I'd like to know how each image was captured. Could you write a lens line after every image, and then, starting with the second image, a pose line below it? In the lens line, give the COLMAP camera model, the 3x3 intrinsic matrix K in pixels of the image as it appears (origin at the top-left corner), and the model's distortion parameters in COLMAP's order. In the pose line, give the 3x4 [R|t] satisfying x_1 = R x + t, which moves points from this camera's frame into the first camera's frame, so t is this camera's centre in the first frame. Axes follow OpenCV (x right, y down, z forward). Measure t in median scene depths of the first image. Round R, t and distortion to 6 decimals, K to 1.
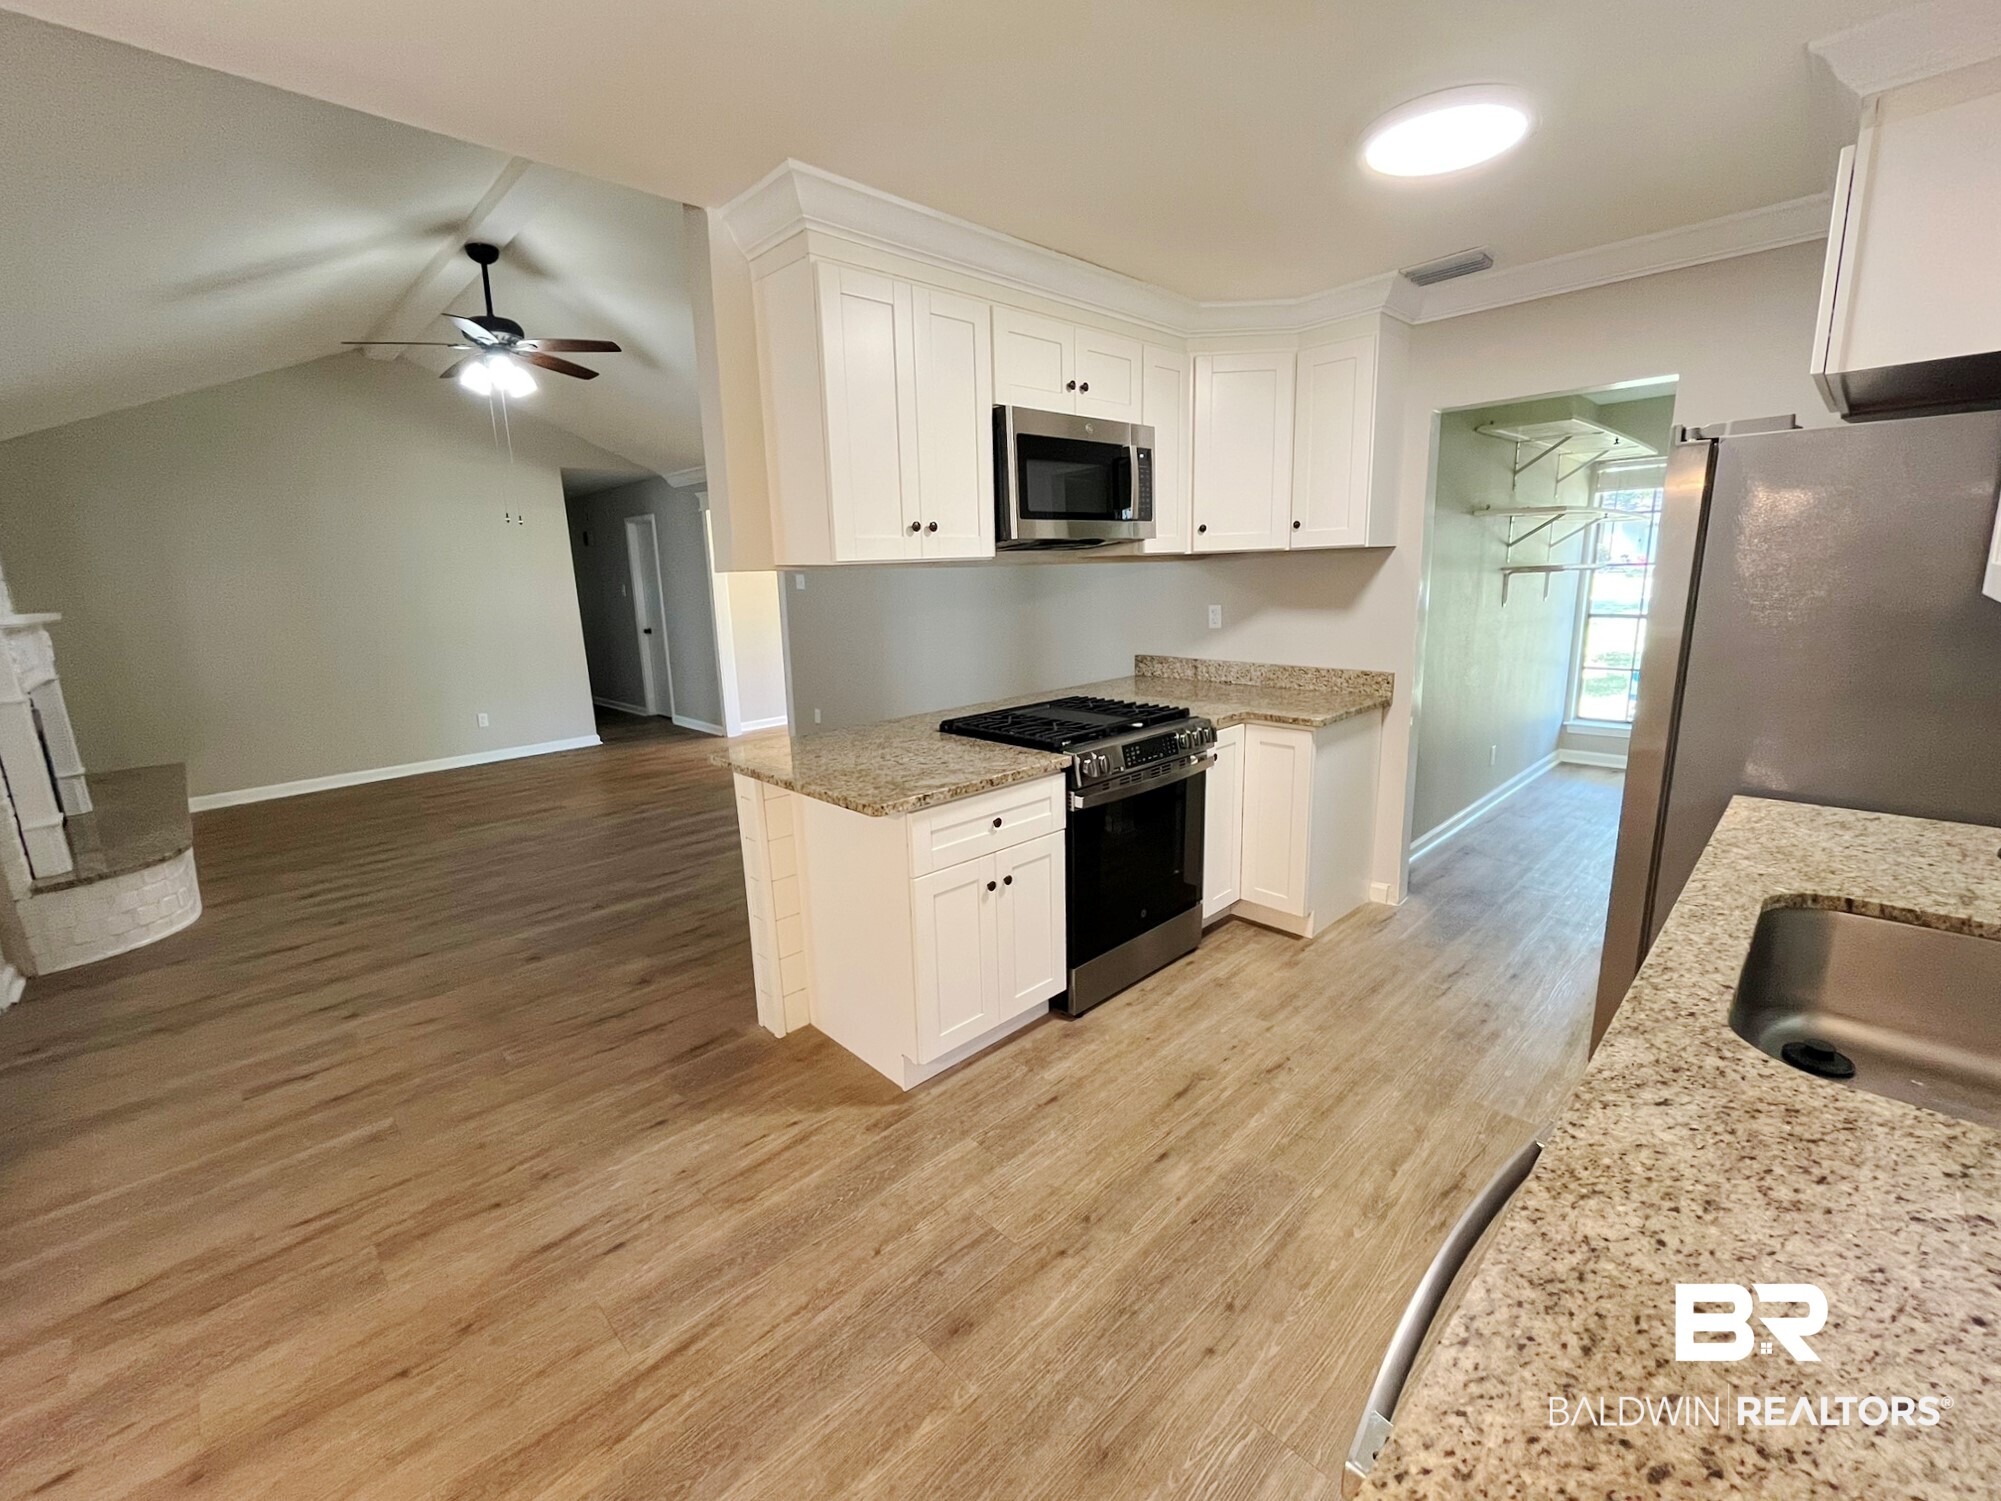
lens RADIAL K [[841.6, 0, 1000.7], [0, 841.6, 744.5], [0, 0, 1]] dist [-0.000684, -0.000306]
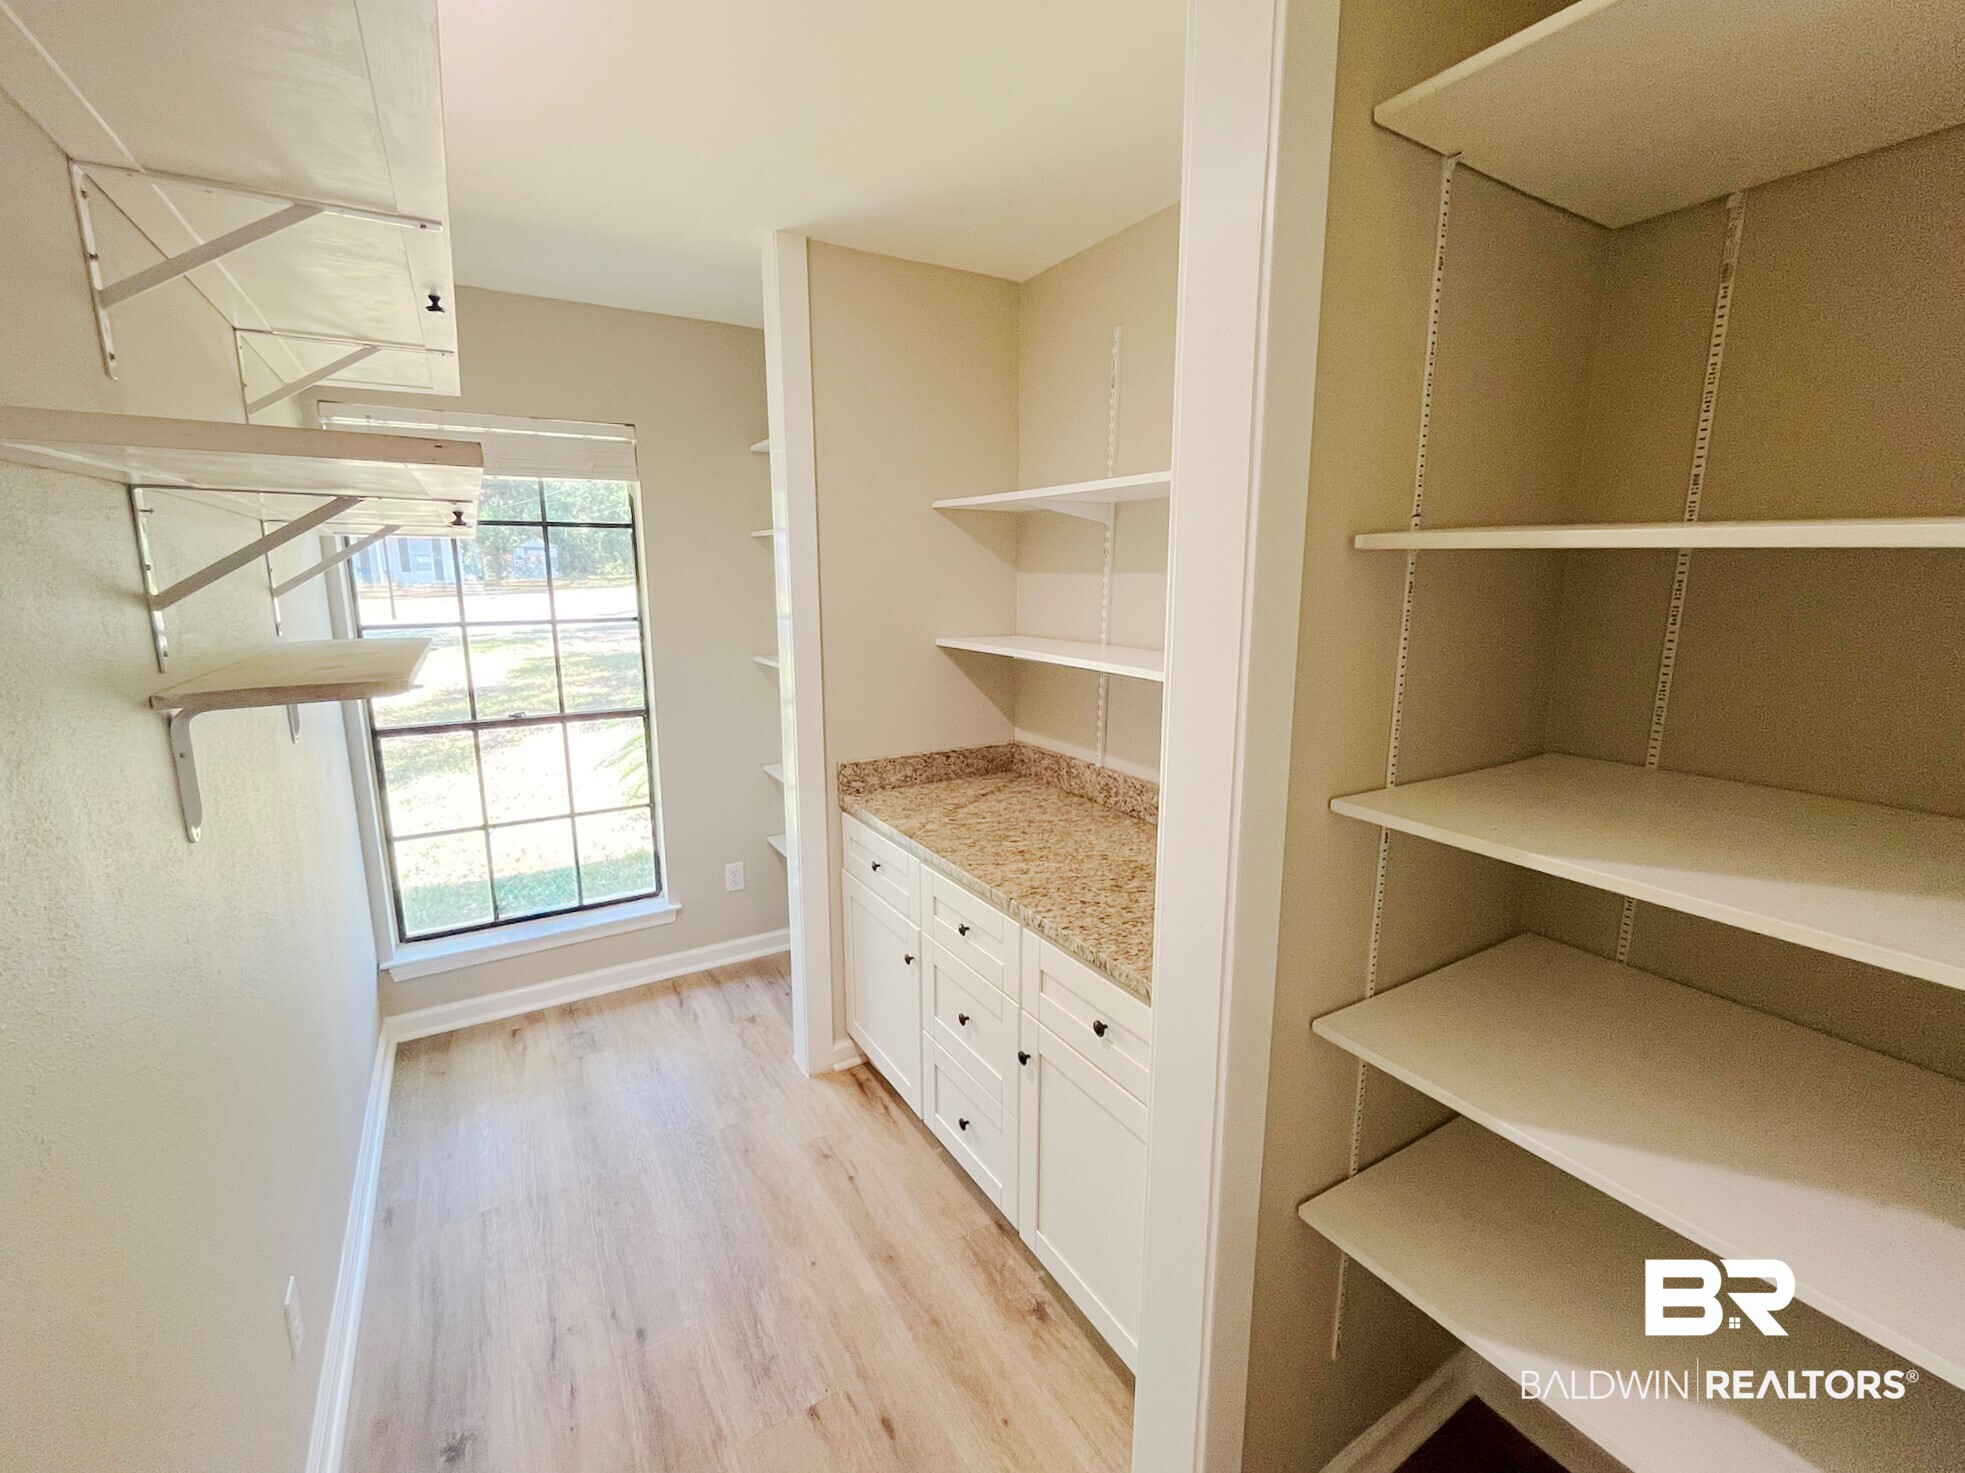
lens RADIAL K [[826.5, 0, 982.7], [0, 826.5, 730.6], [0, 0, 1]] dist [-0.000684, -0.000306]
pose [[0.211492, -0.166460, 0.963100, 0.629069], [0.201925, 0.971573, 0.123582, -0.271117], [-0.956293, 0.168337, 0.239093, 1.077798]]
